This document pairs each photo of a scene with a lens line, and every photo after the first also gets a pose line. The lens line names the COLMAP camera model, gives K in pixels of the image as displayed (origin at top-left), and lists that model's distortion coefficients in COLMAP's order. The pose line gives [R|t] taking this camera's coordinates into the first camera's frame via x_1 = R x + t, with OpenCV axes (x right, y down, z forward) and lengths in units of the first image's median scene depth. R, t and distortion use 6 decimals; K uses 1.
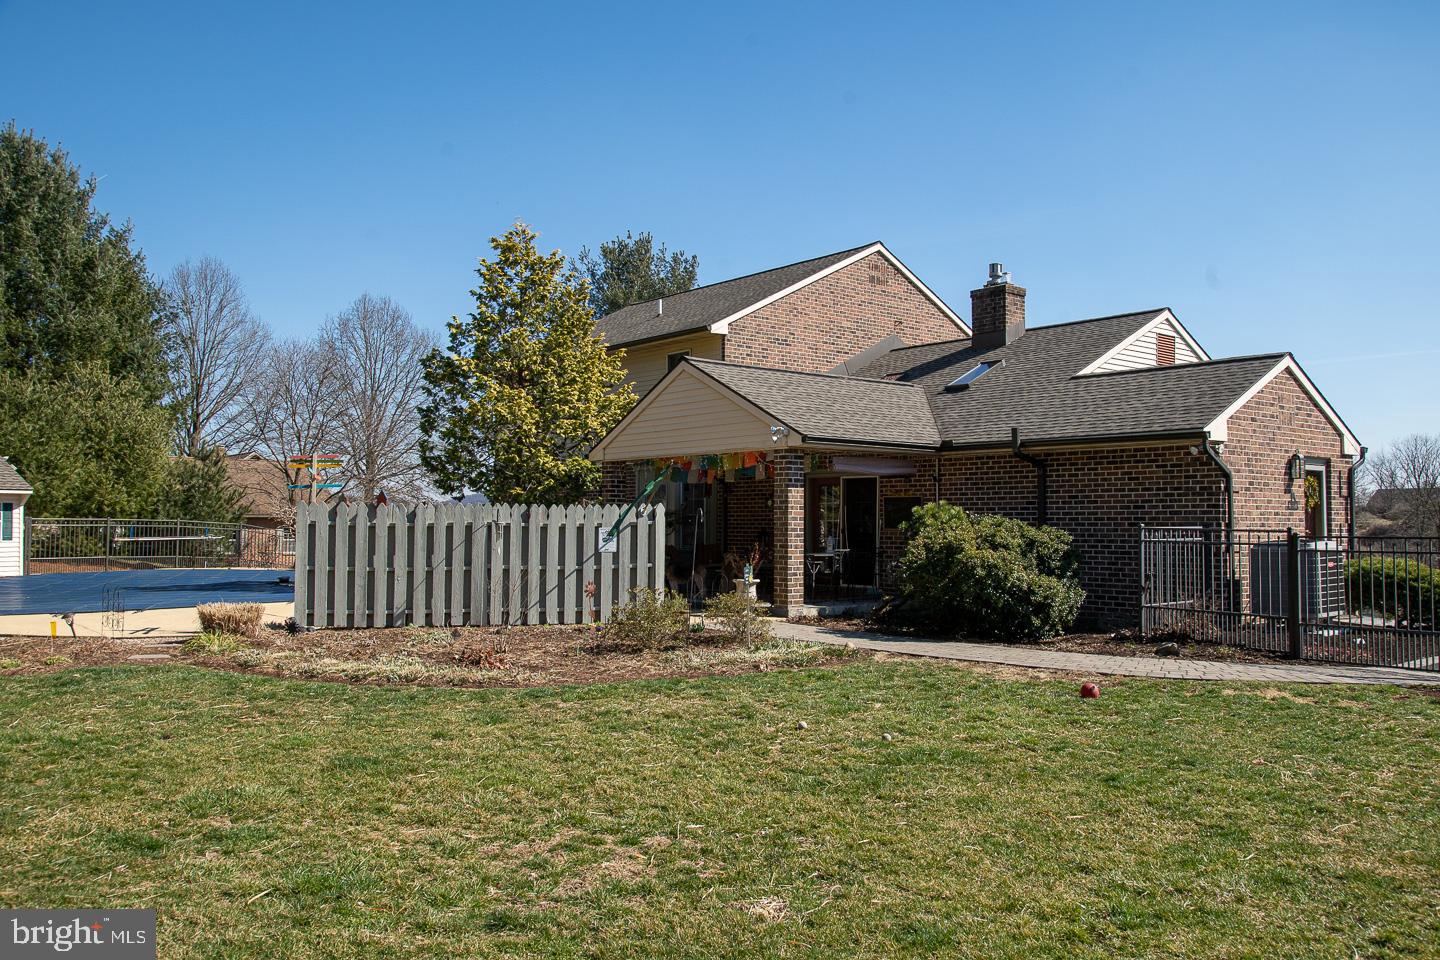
lens RADIAL K [[1147.8, 0, 736.0], [0, 1147.8, 477.7], [0, 0, 1]] dist [-0.079412, 0.140917]
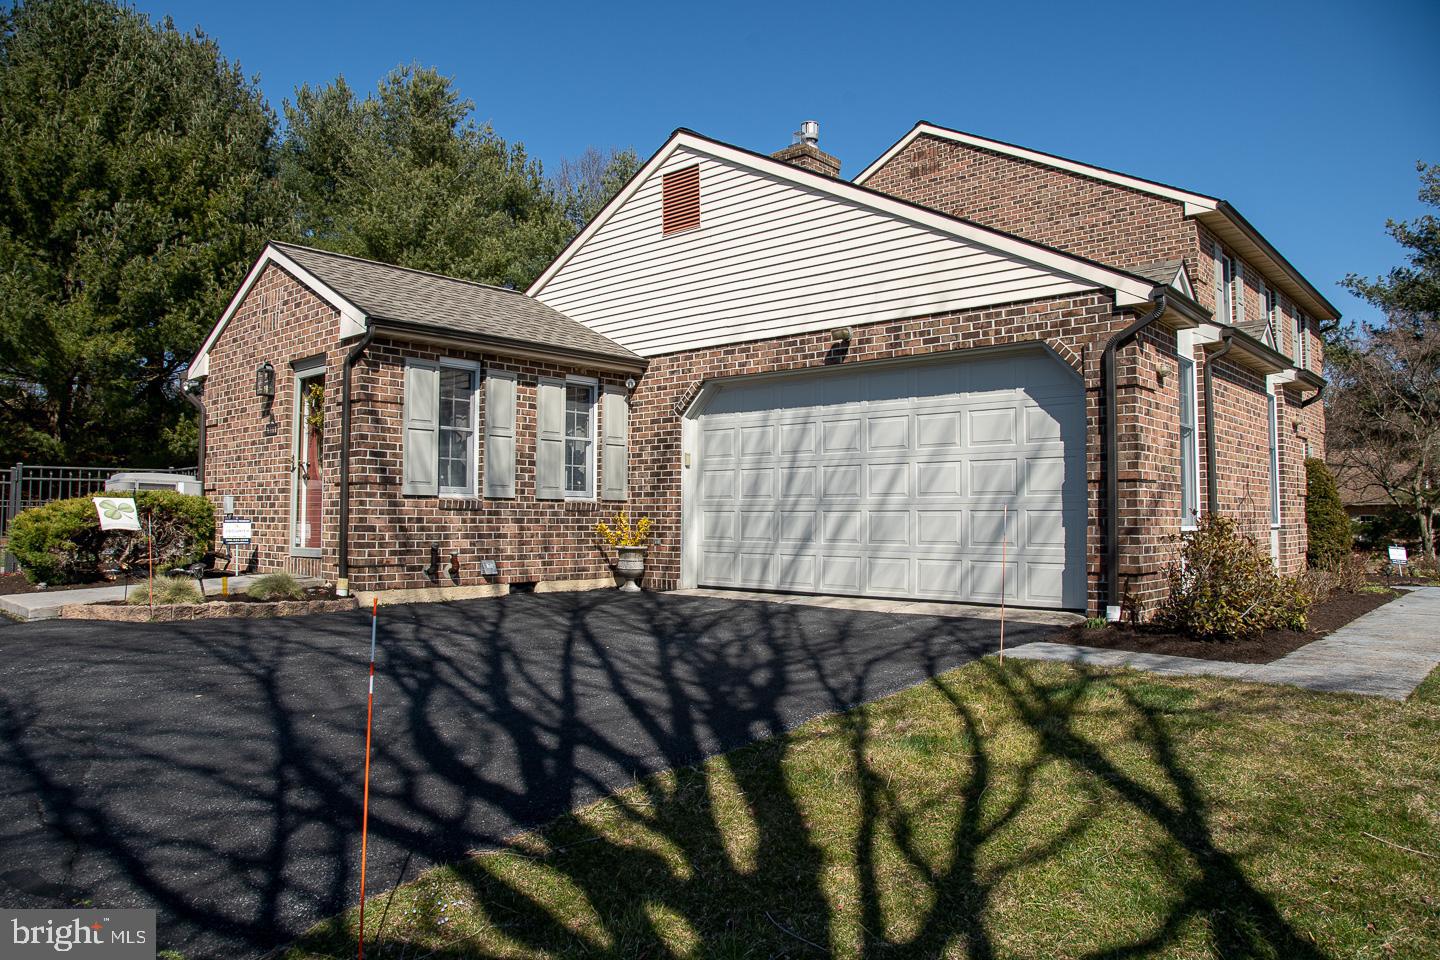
lens RADIAL K [[992.1, 0, 744.6], [0, 992.1, 485.2], [0, 0, 1]] dist [-0.116558, 0.076928]
pose [[0.165071, -0.041844, -0.985394, 1.130316], [0.039948, 0.998563, -0.035712, 0.093828], [0.985472, -0.033470, 0.166505, 1.135180]]
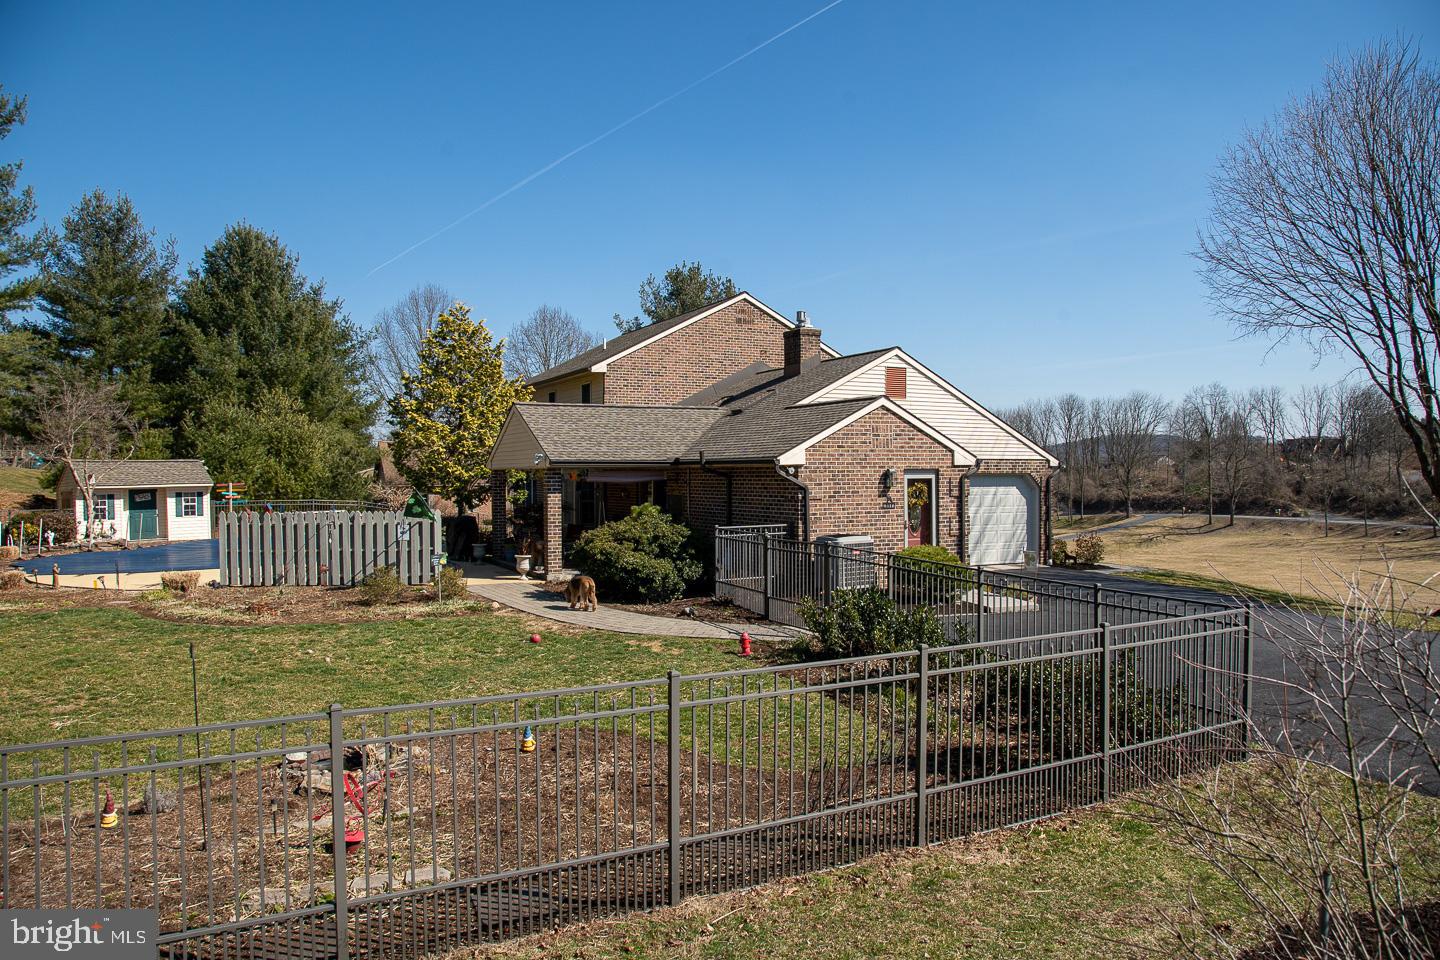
lens RADIAL K [[992.1, 0, 744.6], [0, 992.1, 485.2], [0, 0, 1]] dist [-0.116558, 0.076928]
pose [[0.979837, -0.007351, -0.199662, 0.525903], [0.017915, 0.998530, 0.051151, -0.061336], [0.198992, -0.053697, 0.978529, -0.198354]]
